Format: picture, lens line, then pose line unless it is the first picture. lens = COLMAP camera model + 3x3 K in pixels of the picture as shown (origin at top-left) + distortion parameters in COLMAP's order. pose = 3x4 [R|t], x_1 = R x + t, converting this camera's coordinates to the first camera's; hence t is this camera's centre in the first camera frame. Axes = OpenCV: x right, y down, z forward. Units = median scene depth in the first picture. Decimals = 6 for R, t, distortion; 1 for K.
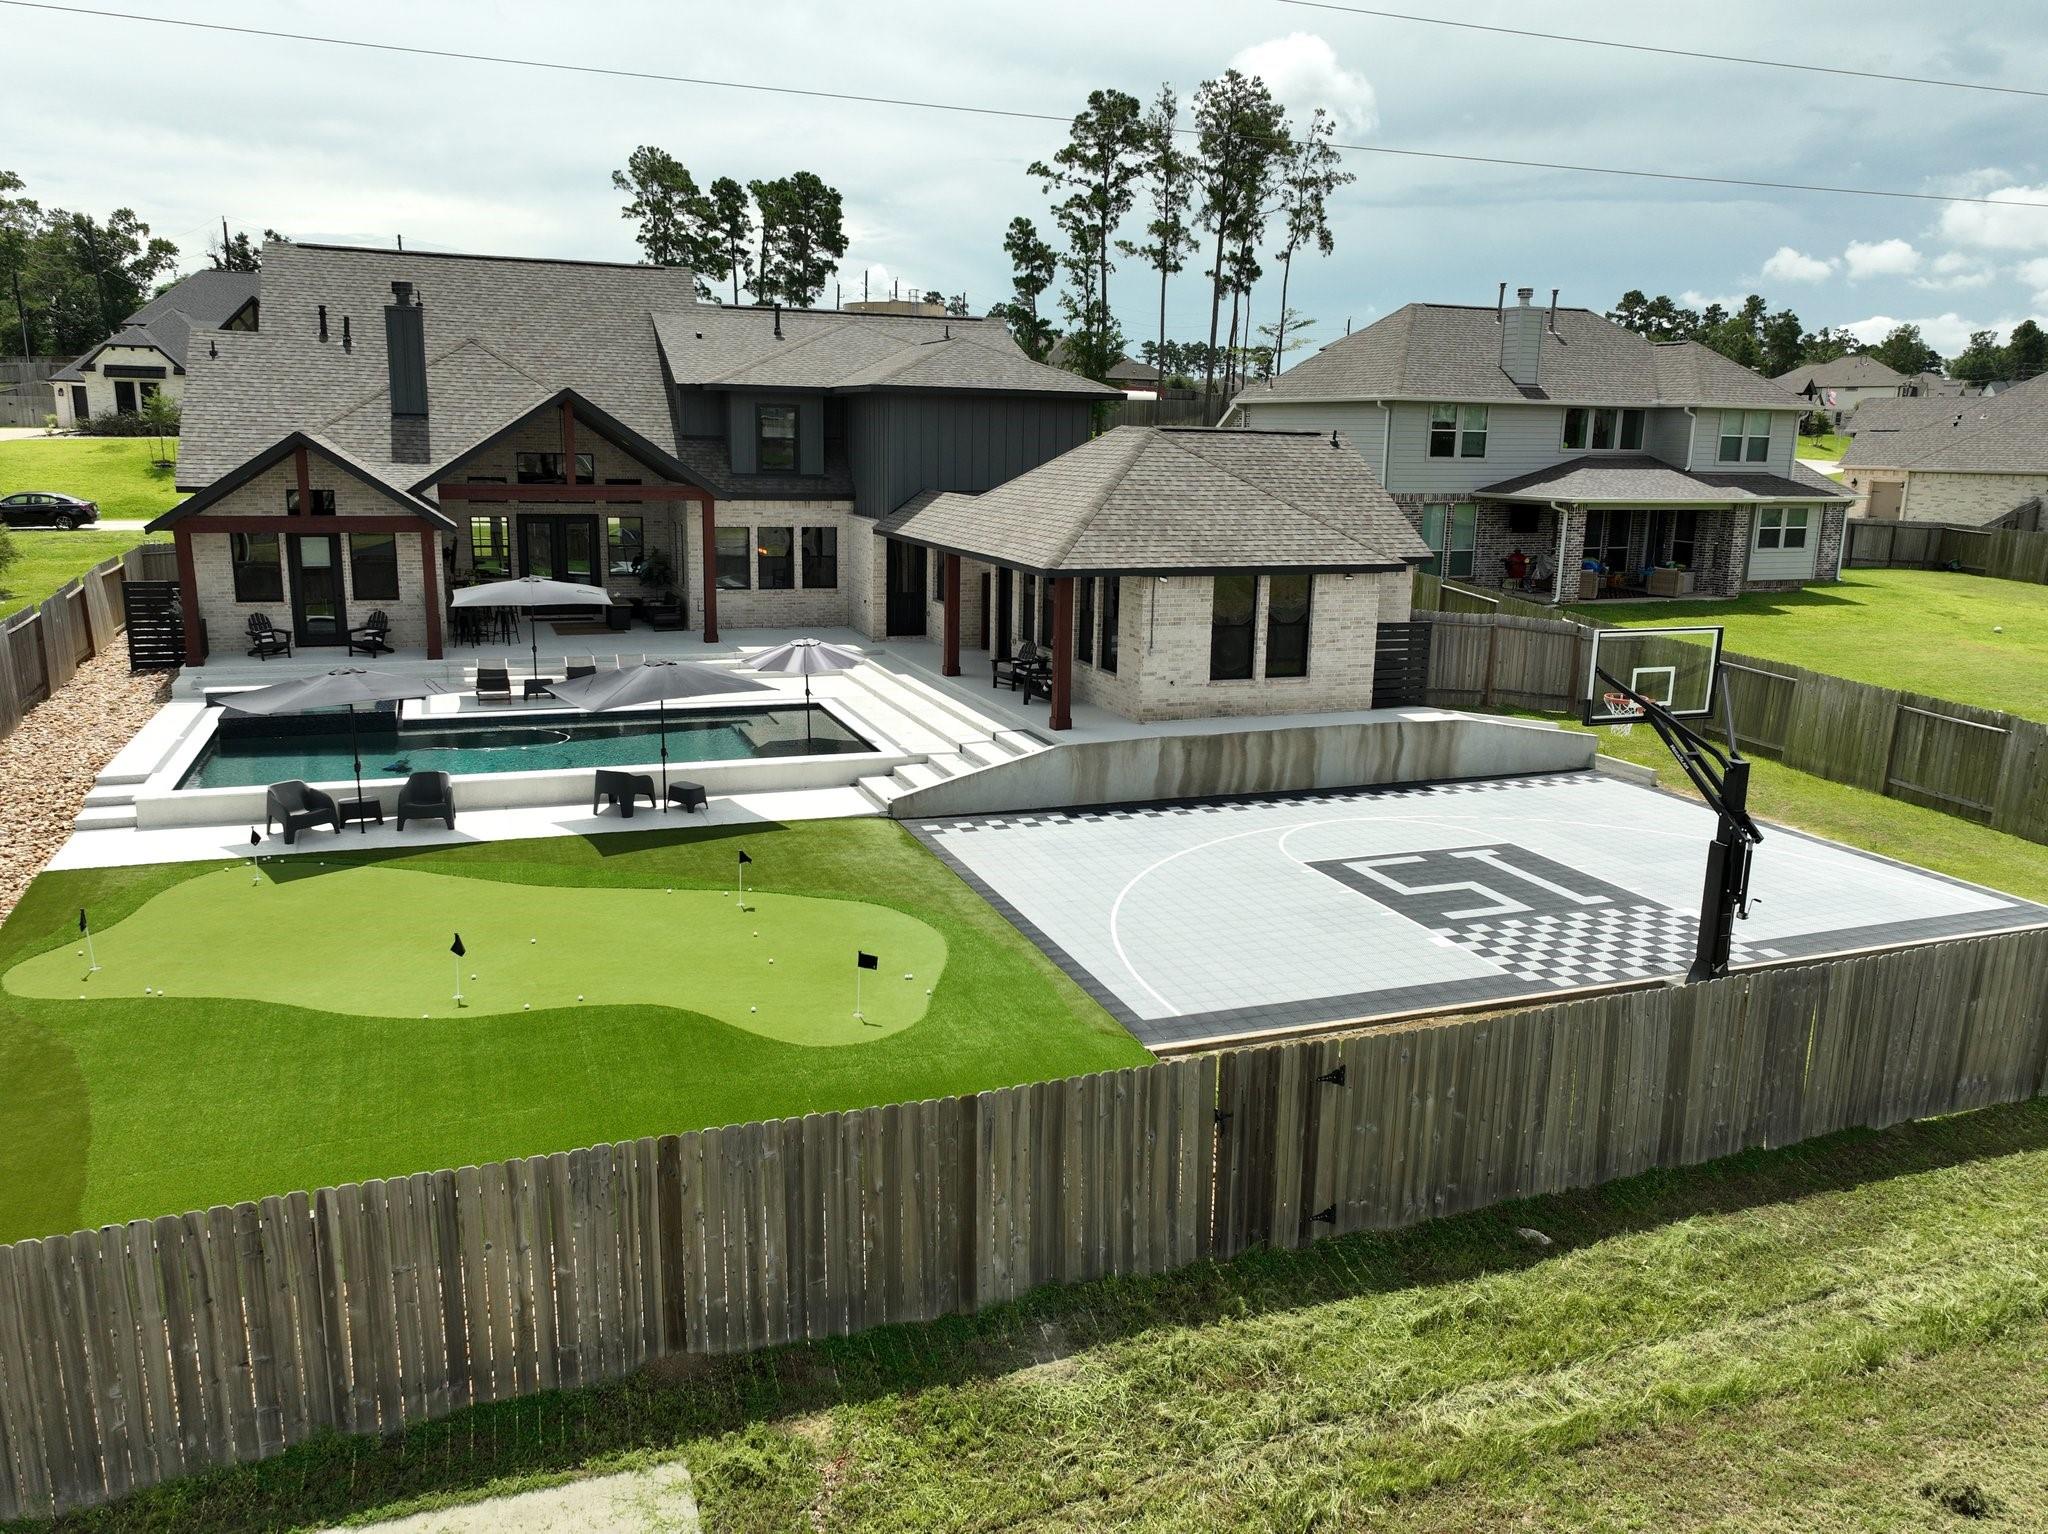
lens RADIAL K [[1504.9, 0, 1024.0], [0, 1504.9, 767.0], [0, 0, 1]] dist [-0.001199, 0.002850]
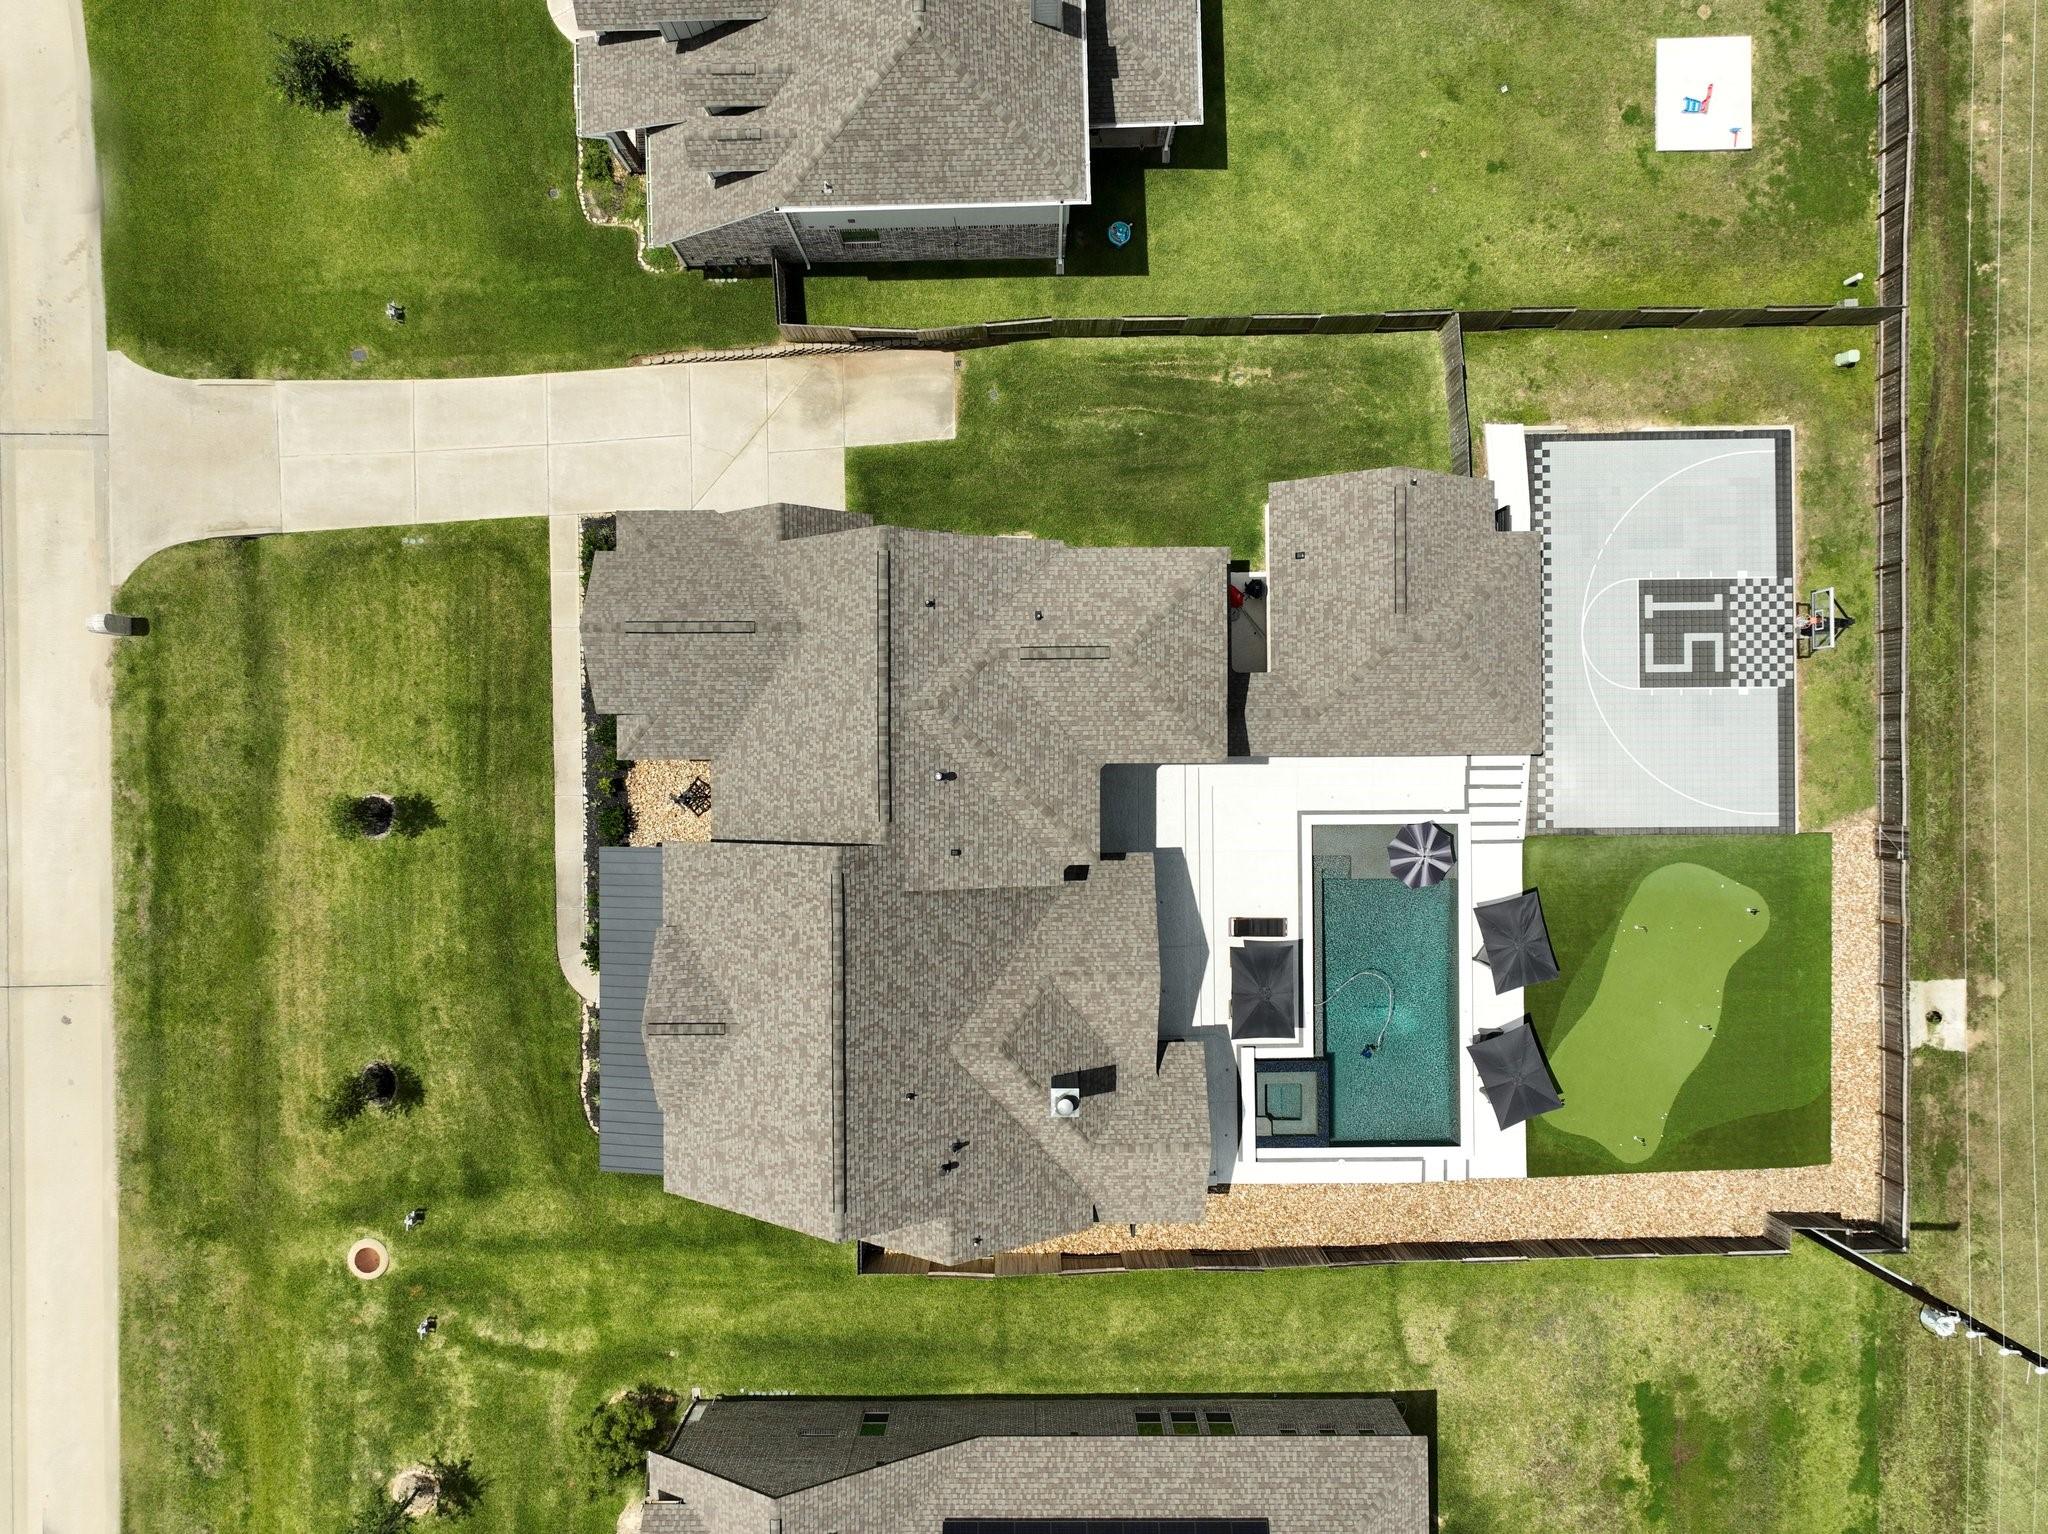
lens RADIAL K [[1442.7, 0, 1027.2], [0, 1442.7, 762.9], [0, 0, 1]] dist [0.005182, 0.009598]
pose [[0.346722, -0.937825, -0.016350, -0.194706], [0.216486, 0.063052, 0.974248, -2.078977], [-0.912643, -0.341332, 0.224887, 1.184491]]
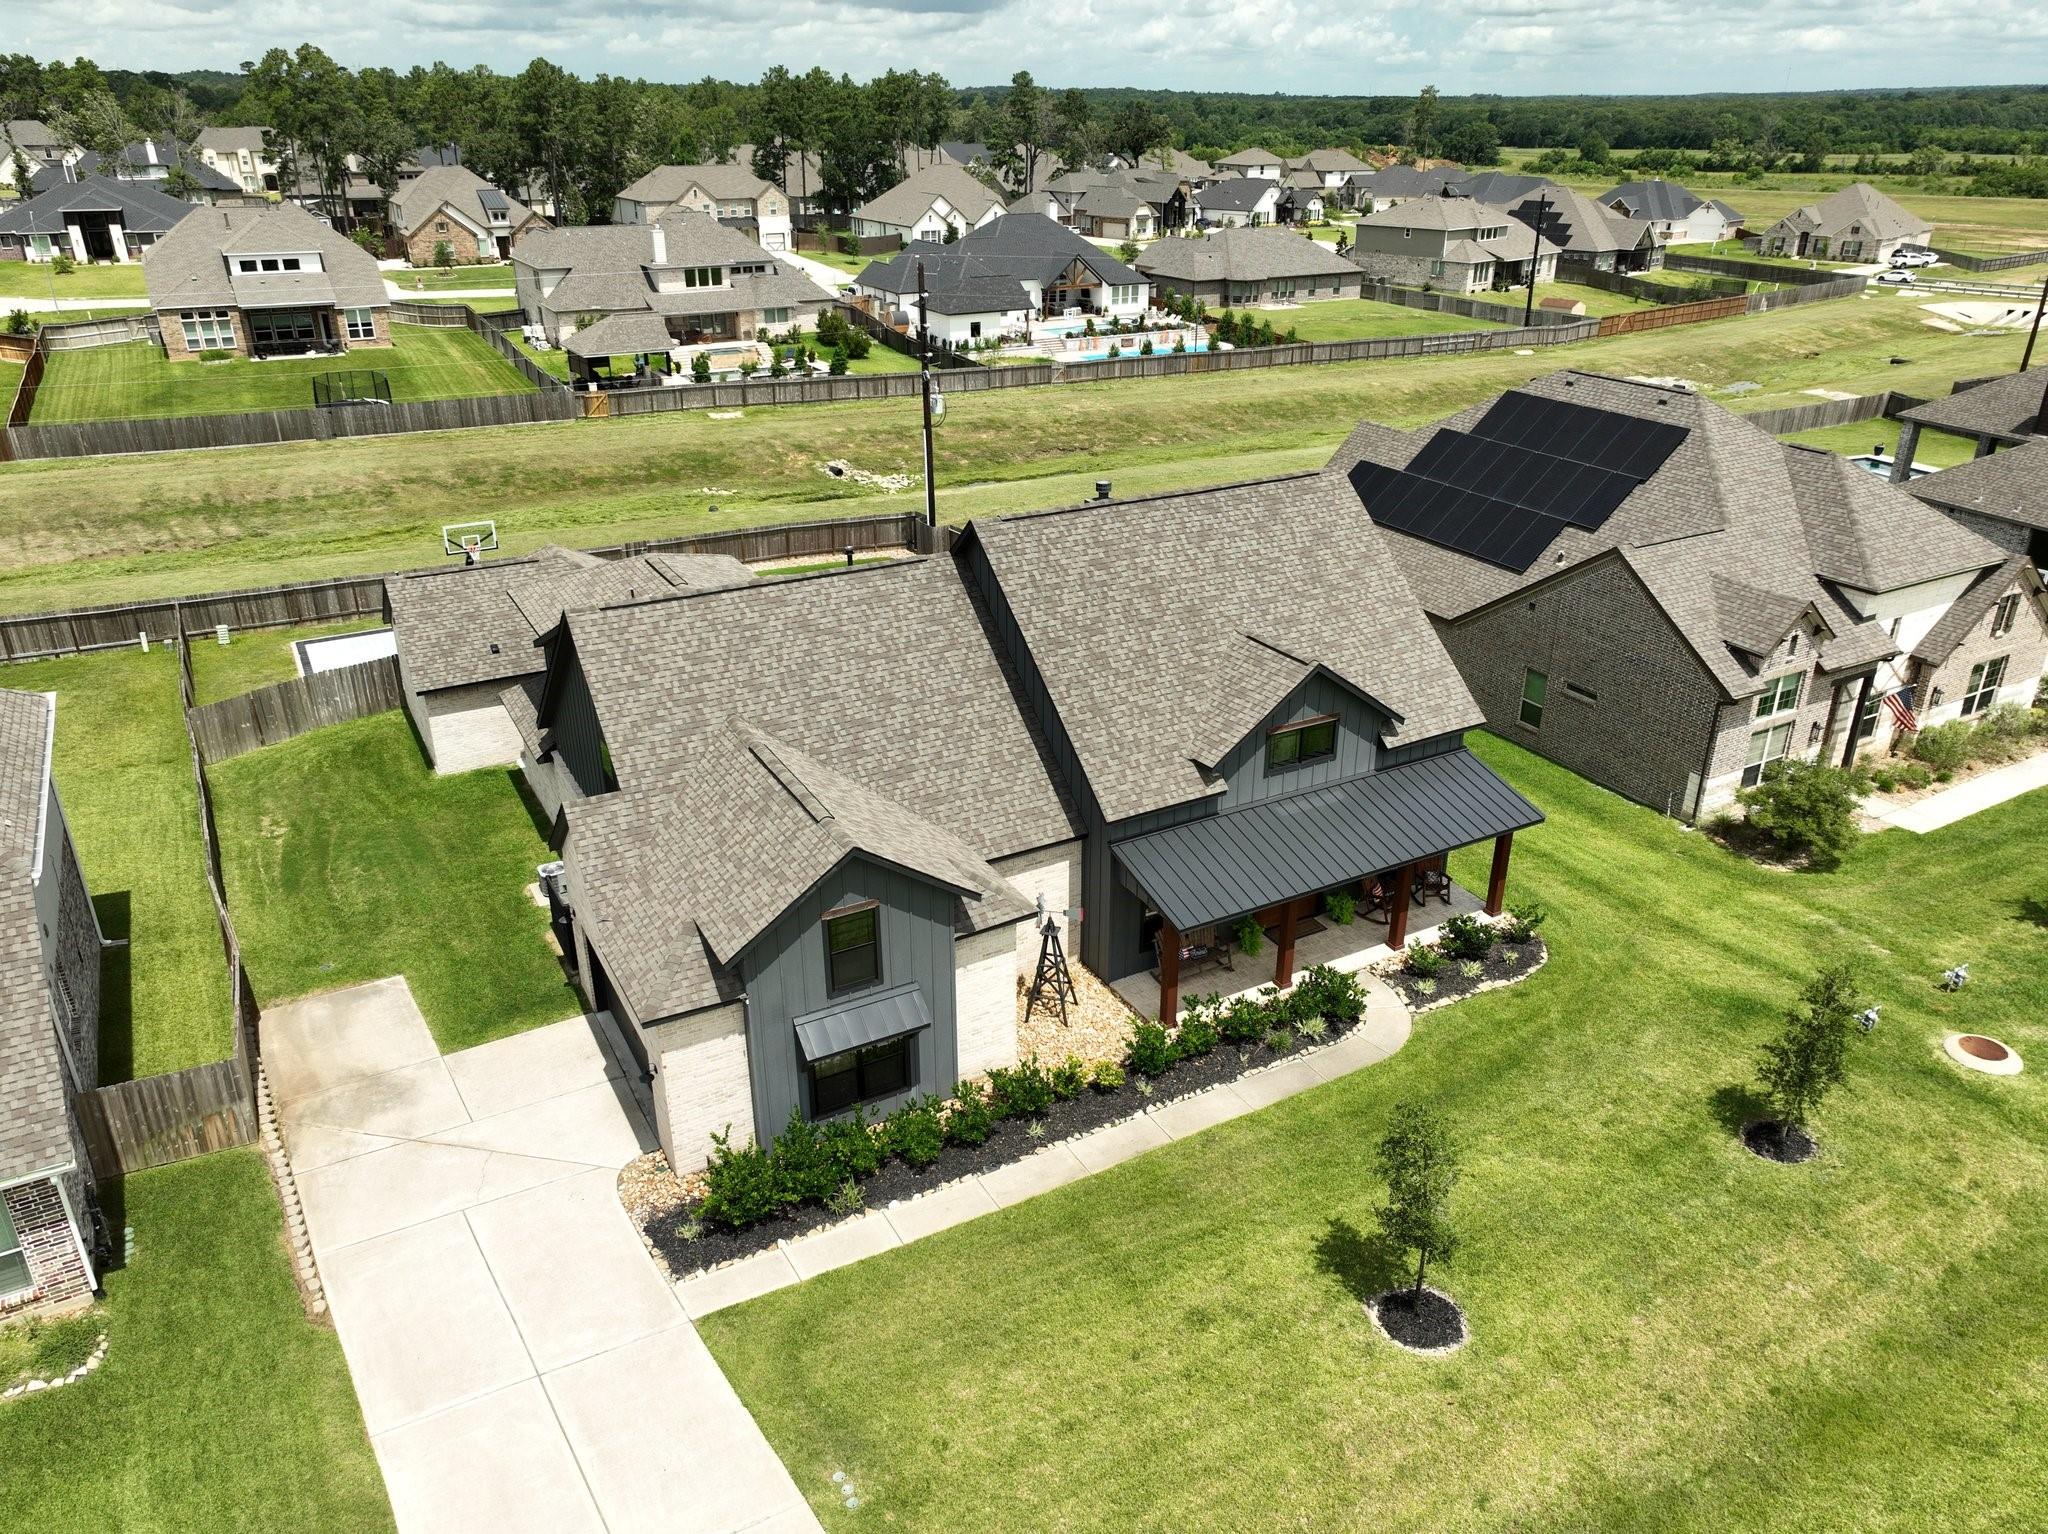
lens RADIAL K [[1442.7, 0, 1027.2], [0, 1442.7, 762.9], [0, 0, 1]] dist [0.005182, 0.009598]
pose [[-0.989375, 0.042729, -0.138967, -0.237963], [-0.050131, 0.796958, 0.601950, -1.191753], [0.136472, 0.602521, -0.786349, 2.880336]]
